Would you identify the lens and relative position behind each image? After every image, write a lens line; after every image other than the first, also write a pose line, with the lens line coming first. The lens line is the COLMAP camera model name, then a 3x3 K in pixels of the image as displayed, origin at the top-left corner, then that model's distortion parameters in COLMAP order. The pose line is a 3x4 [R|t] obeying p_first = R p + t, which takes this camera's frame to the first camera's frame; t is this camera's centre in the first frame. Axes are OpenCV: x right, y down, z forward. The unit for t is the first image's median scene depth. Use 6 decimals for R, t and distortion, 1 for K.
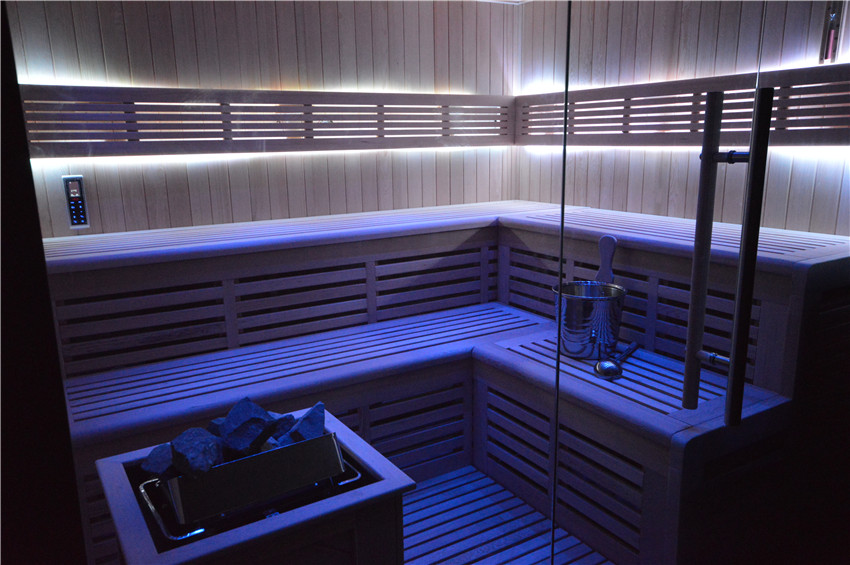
lens RADIAL K [[662.1, 0, 427.3], [0, 662.1, 288.4], [0, 0, 1]] dist [0.003302, 0.045441]
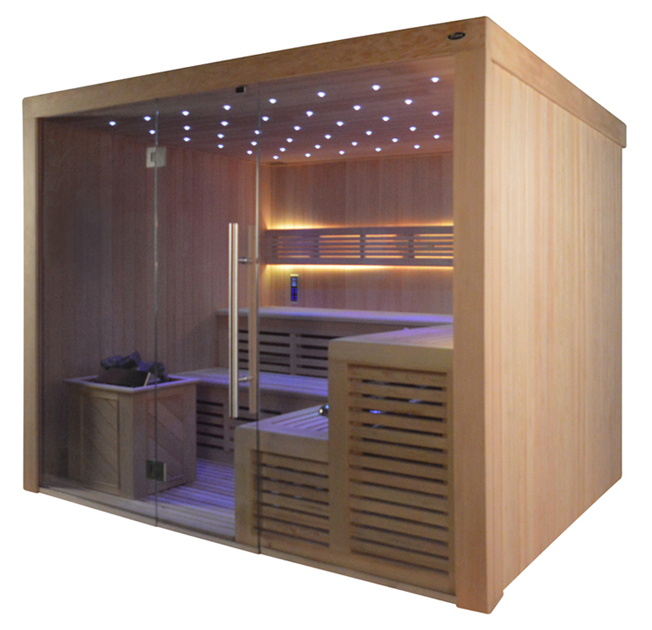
lens RADIAL K [[754.4, 0, 362.3], [0, 754.4, 271.4], [0, 0, 1]] dist [-0.023285, -0.044877]
pose [[0.450496, 0.025126, -0.892425, 1.273080], [-0.221902, 0.971386, -0.084666, -0.036787], [0.864762, 0.236172, 0.443181, 0.198115]]
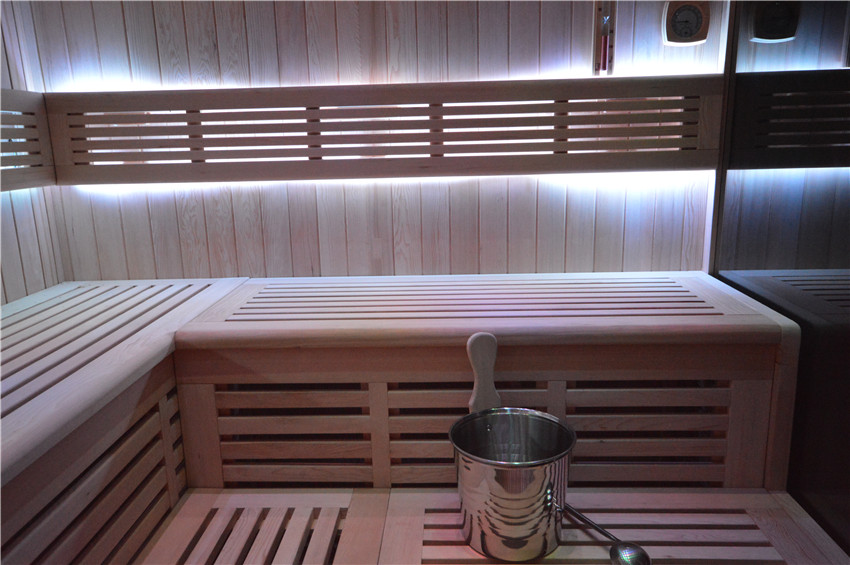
lens RADIAL K [[662.1, 0, 427.3], [0, 662.1, 288.4], [0, 0, 1]] dist [0.003302, 0.045441]
pose [[0.557624, -0.187656, 0.808604, -0.191273], [0.202716, 0.975403, 0.086571, -0.148364], [-0.804960, 0.115643, 0.581950, 0.559728]]
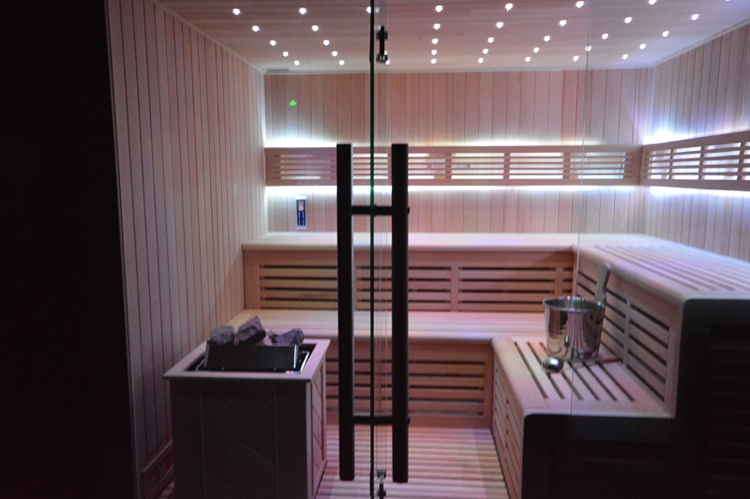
lens RADIAL K [[584.2, 0, 377.0], [0, 584.2, 254.7], [0, 0, 1]] dist [0.003302, 0.045441]
pose [[0.806865, 0.095120, -0.583028, 0.455093], [-0.143048, 0.989039, -0.036607, 0.002481], [0.573155, 0.112938, 0.811627, -0.081037]]
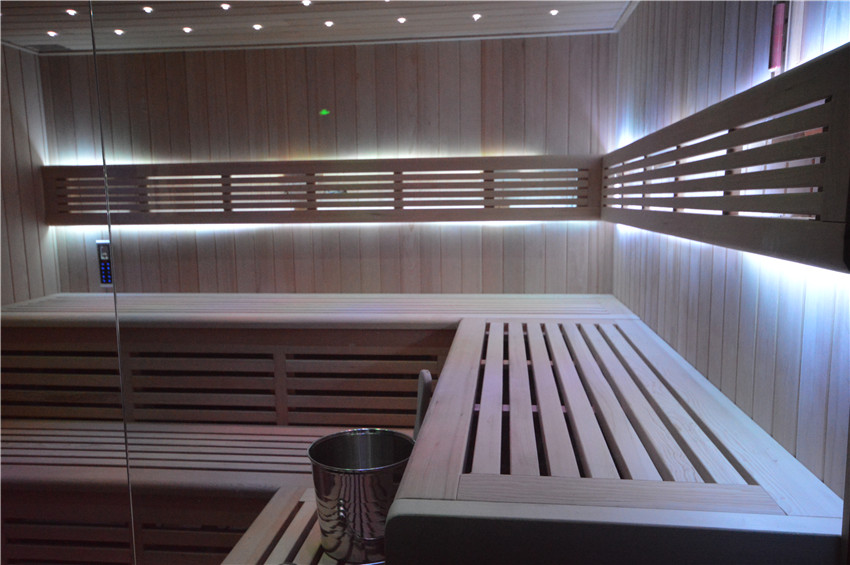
lens RADIAL K [[644.4, 0, 425.0], [0, 644.4, 282.5], [0, 0, 1]] dist [0.010422, 0.007606]
pose [[0.781625, 0.080477, -0.618535, 0.525744], [-0.140280, 0.988918, -0.048602, -0.108093], [0.607769, 0.124757, 0.784253, 0.416373]]
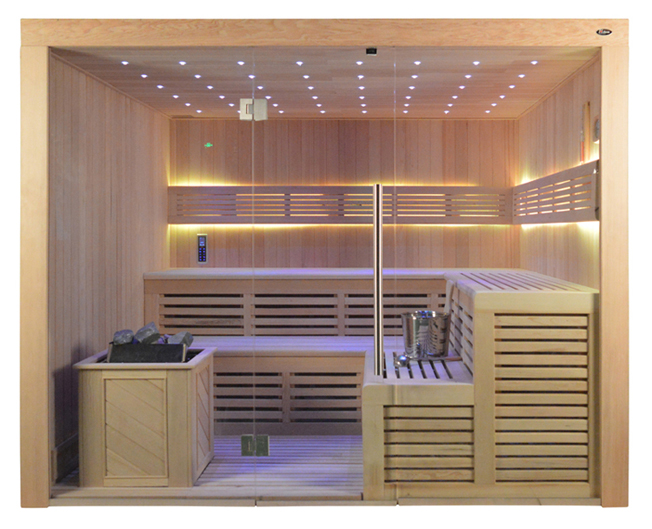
lens RADIAL K [[726.1, 0, 373.9], [0, 726.1, 233.3], [0, 0, 1]] dist [0.009894, 0.013312]
pose [[0.851448, 0.020565, -0.524035, 0.784160], [-0.132422, 0.975283, -0.176885, 0.100379], [0.507445, 0.220002, 0.833126, -0.351284]]
